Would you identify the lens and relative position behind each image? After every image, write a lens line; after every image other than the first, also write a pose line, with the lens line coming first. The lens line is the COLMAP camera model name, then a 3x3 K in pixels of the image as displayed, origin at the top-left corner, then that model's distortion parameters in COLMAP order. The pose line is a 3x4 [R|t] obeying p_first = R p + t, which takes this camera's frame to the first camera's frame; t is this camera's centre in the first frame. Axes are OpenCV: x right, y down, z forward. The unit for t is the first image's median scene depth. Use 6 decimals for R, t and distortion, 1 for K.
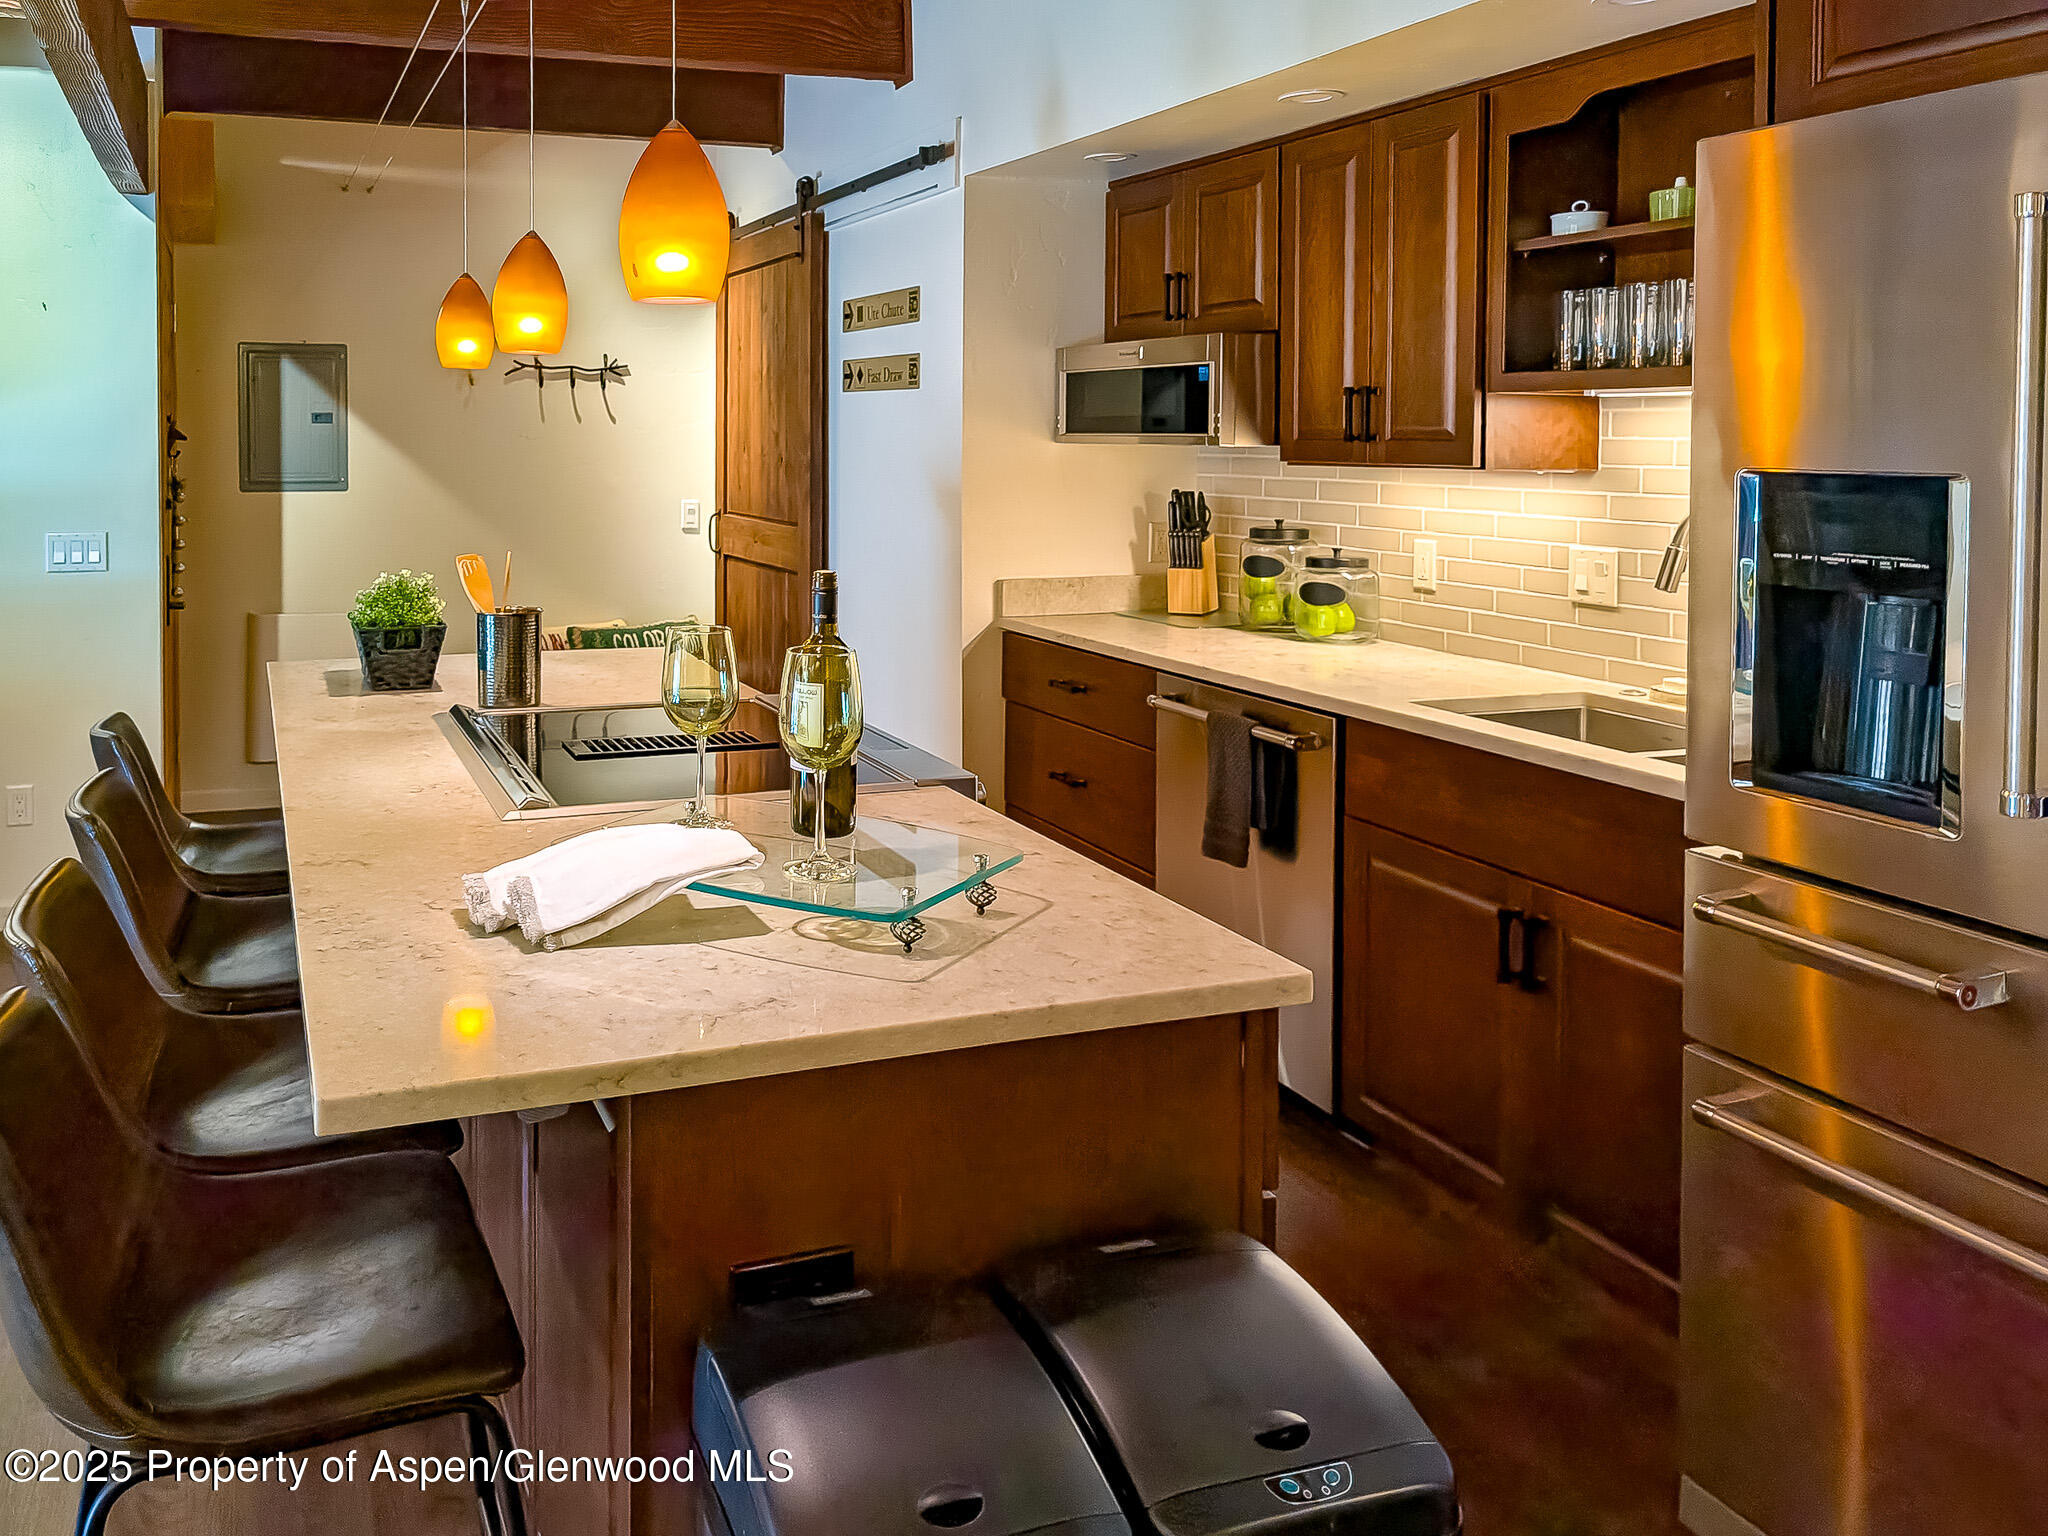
lens RADIAL K [[1427.4, 0, 1023.4], [0, 1427.4, 771.7], [0, 0, 1]] dist [0.076733, -0.098853]
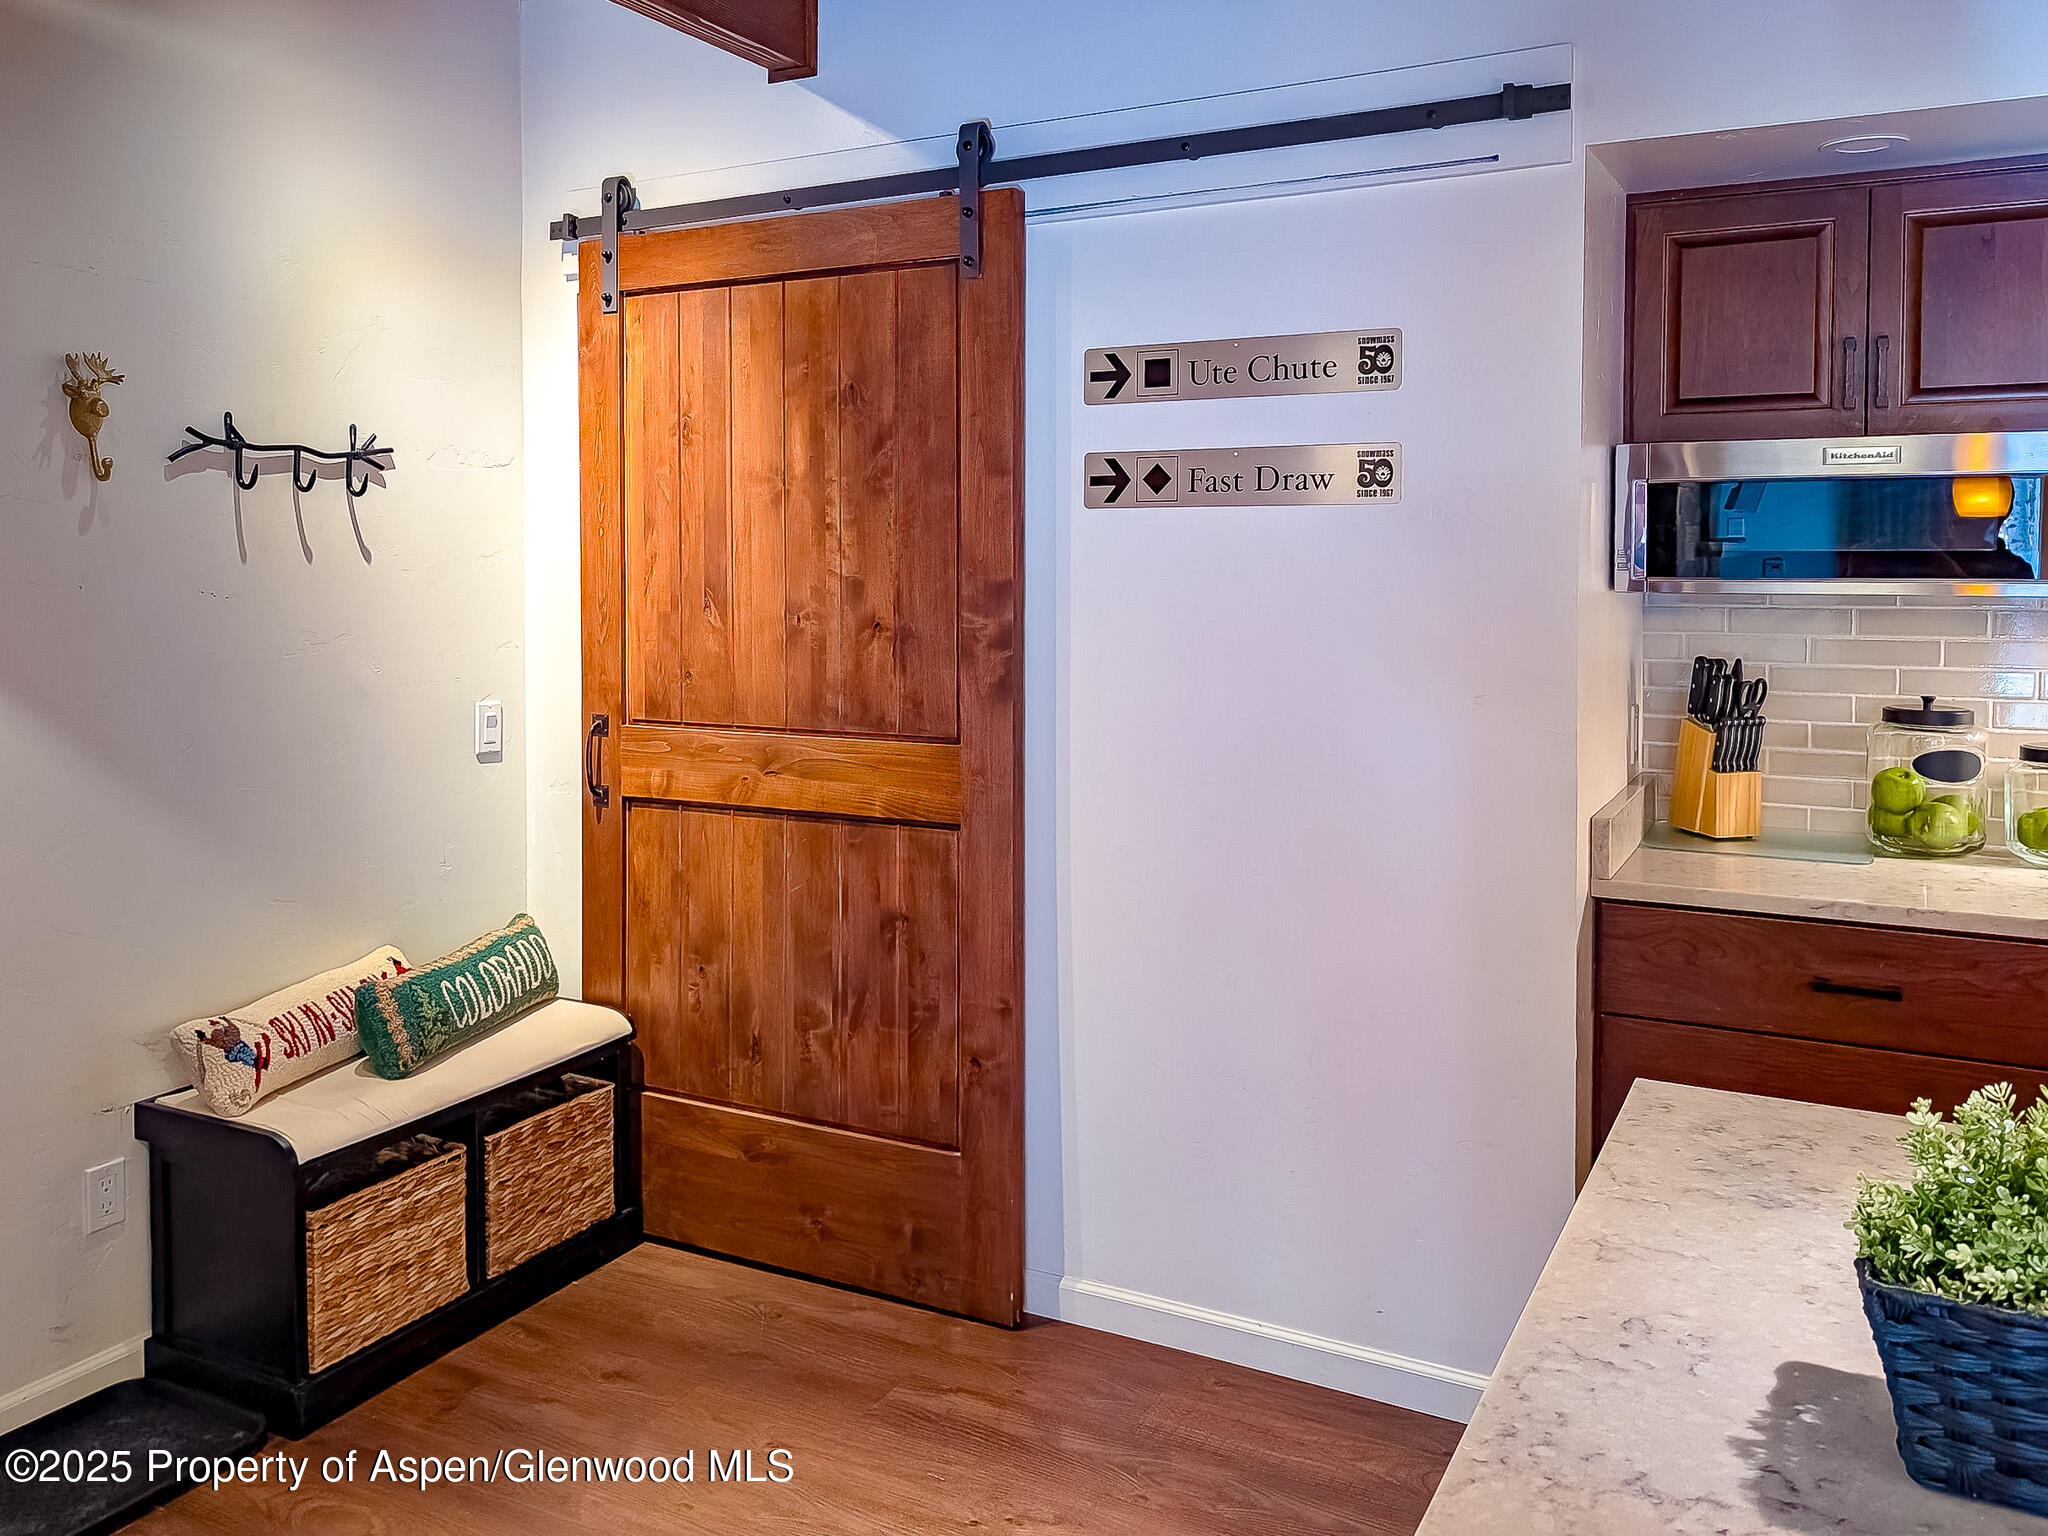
lens RADIAL K [[1427.4, 0, 1023.4], [0, 1427.4, 771.7], [0, 0, 1]] dist [0.076733, -0.098853]
pose [[0.806314, -0.090972, 0.584450, -0.484828], [0.139942, 0.989389, -0.039063, -0.143964], [-0.574695, 0.113286, 0.810489, 0.572767]]
